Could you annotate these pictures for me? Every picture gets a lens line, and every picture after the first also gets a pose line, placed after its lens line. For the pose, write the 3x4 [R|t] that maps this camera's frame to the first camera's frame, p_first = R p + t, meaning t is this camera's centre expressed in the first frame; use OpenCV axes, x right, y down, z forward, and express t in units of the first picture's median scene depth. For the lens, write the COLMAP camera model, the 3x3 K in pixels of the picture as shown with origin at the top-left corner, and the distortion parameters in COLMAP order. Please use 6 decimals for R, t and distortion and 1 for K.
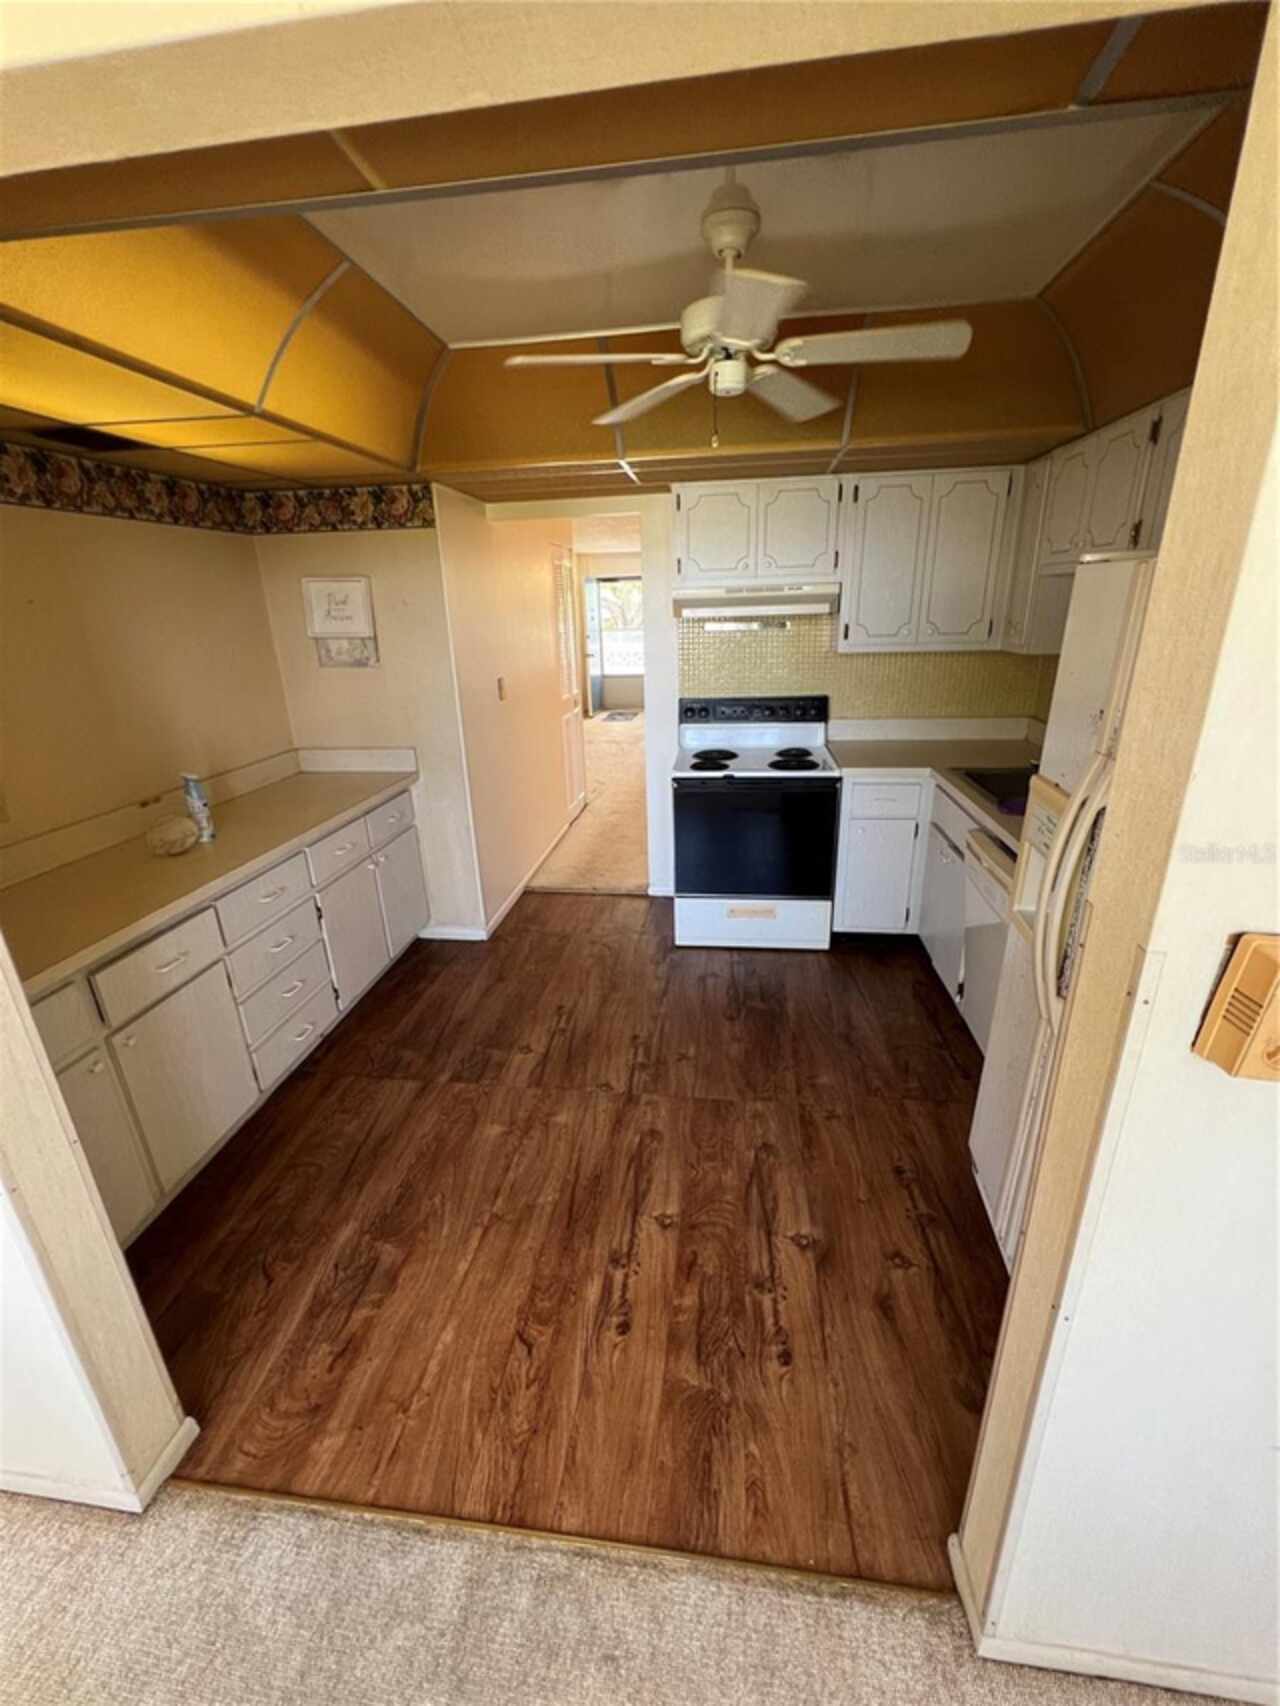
lens RADIAL K [[682.1, 0, 643.3], [0, 682.1, 850.3], [0, 0, 1]] dist [-0.002783, 0.001007]
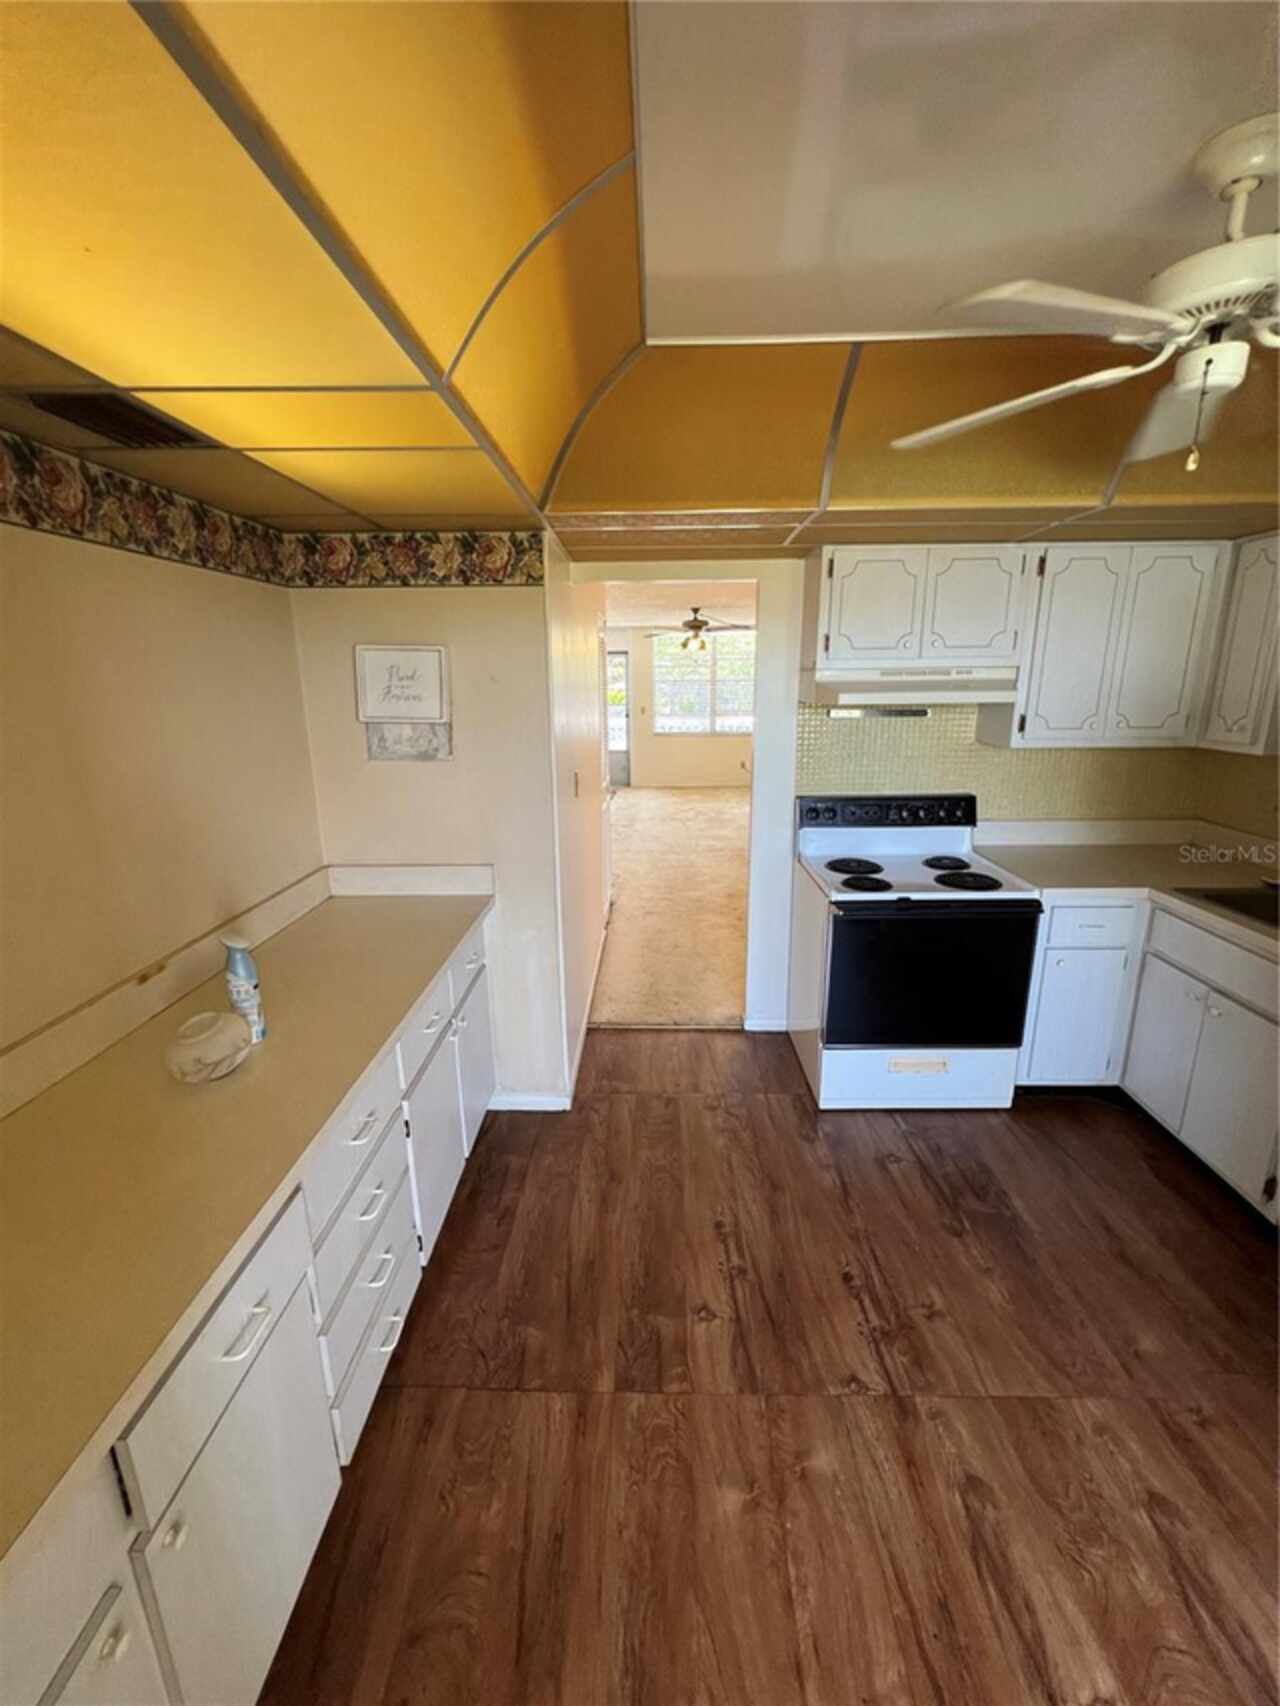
lens RADIAL K [[682.1, 0, 641.7], [0, 682.1, 850.1], [0, 0, 1]] dist [-0.002783, 0.001007]
pose [[0.993957, -0.007635, 0.109504, -0.277495], [0.018296, 0.995147, -0.096687, -0.098385], [-0.108235, 0.098107, 0.989273, 0.249846]]
